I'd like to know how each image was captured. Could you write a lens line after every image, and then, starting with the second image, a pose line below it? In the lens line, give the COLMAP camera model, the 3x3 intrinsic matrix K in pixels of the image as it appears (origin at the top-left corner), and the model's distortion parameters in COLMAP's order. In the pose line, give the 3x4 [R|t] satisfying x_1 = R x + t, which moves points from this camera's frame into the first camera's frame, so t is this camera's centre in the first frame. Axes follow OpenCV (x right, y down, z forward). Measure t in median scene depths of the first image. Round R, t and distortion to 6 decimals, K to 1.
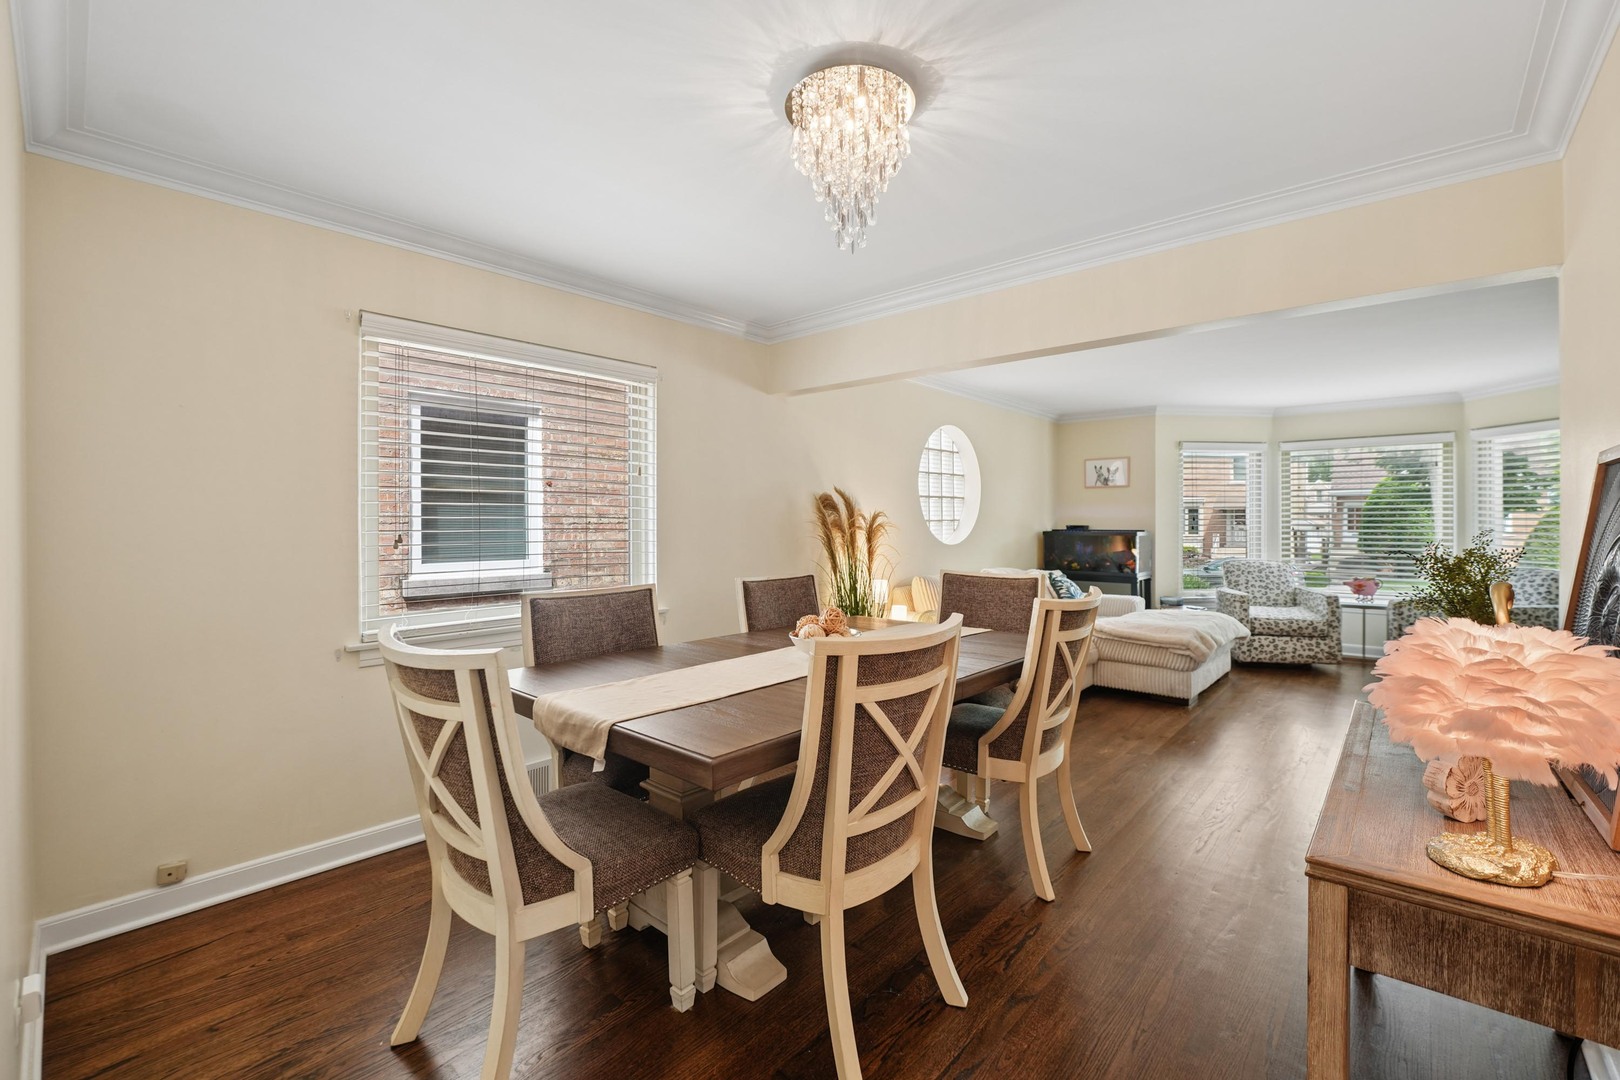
lens RADIAL K [[660.9, 0, 826.4], [0, 660.9, 526.6], [0, 0, 1]] dist [-0.028010, 0.000587]
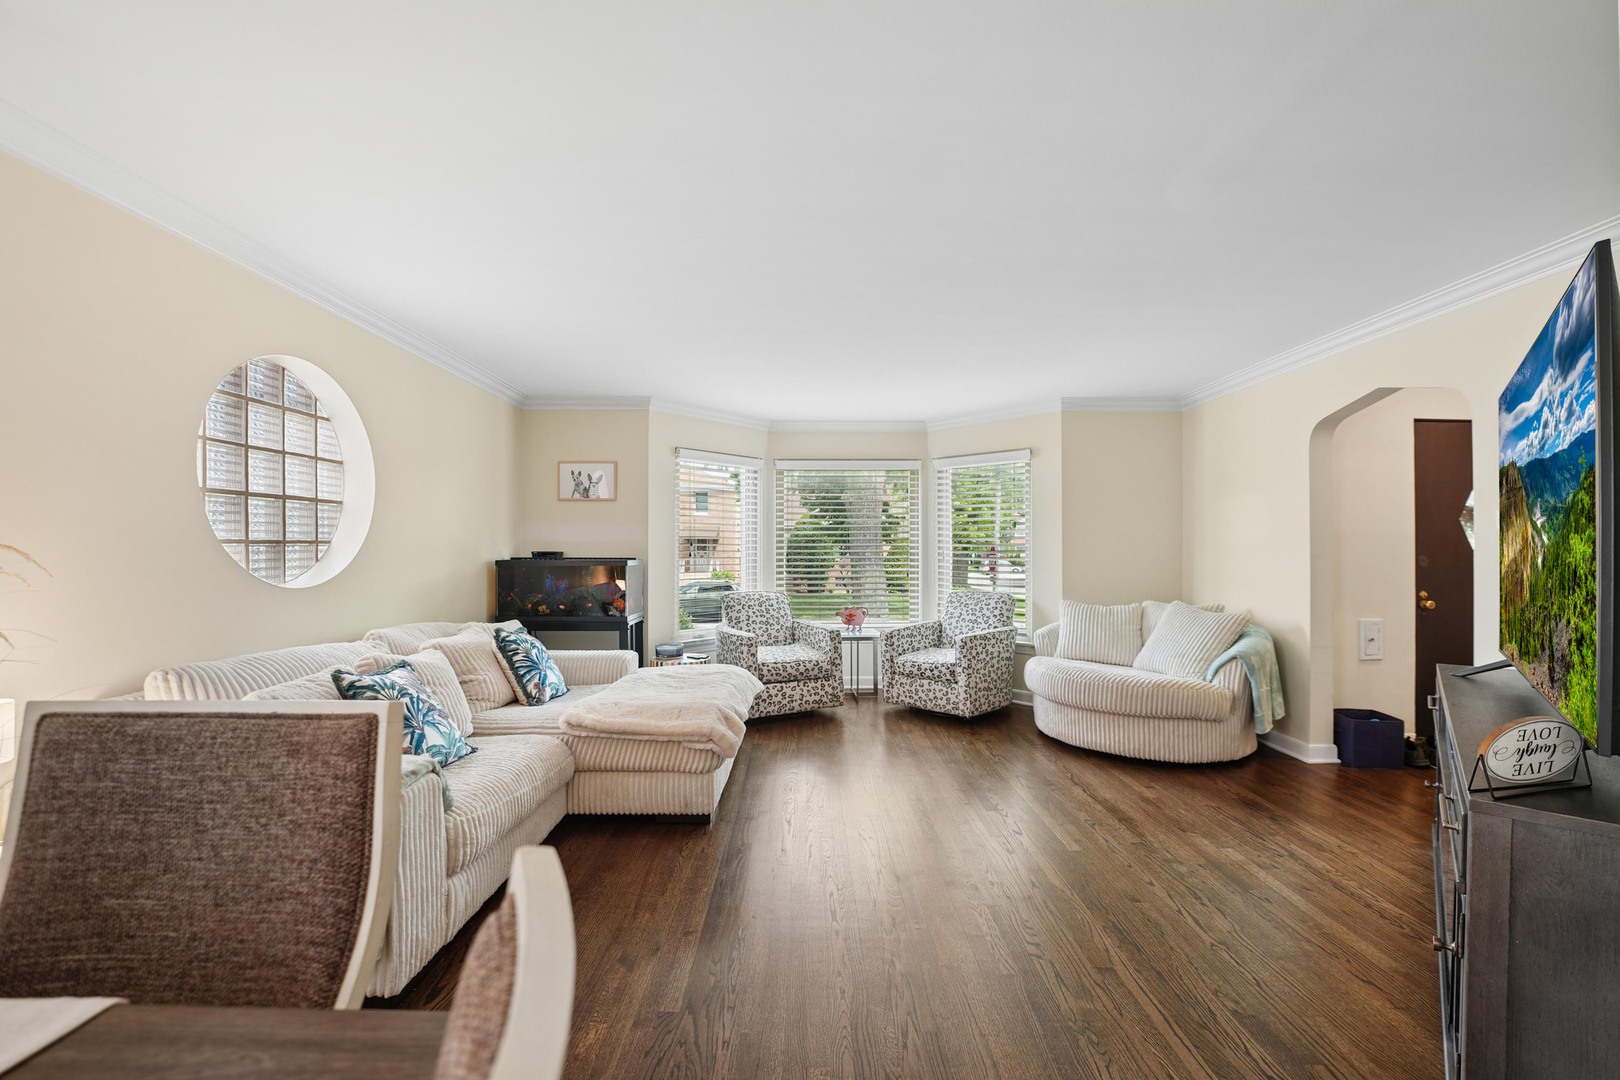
lens RADIAL K [[660.9, 0, 805.2], [0, 660.9, 543.9], [0, 0, 1]] dist [-0.028010, 0.000587]
pose [[0.749002, 0.007587, 0.662524, 0.141676], [0.003003, 0.999885, -0.014845, 0.001216], [-0.662561, 0.013108, 0.748894, 0.335539]]
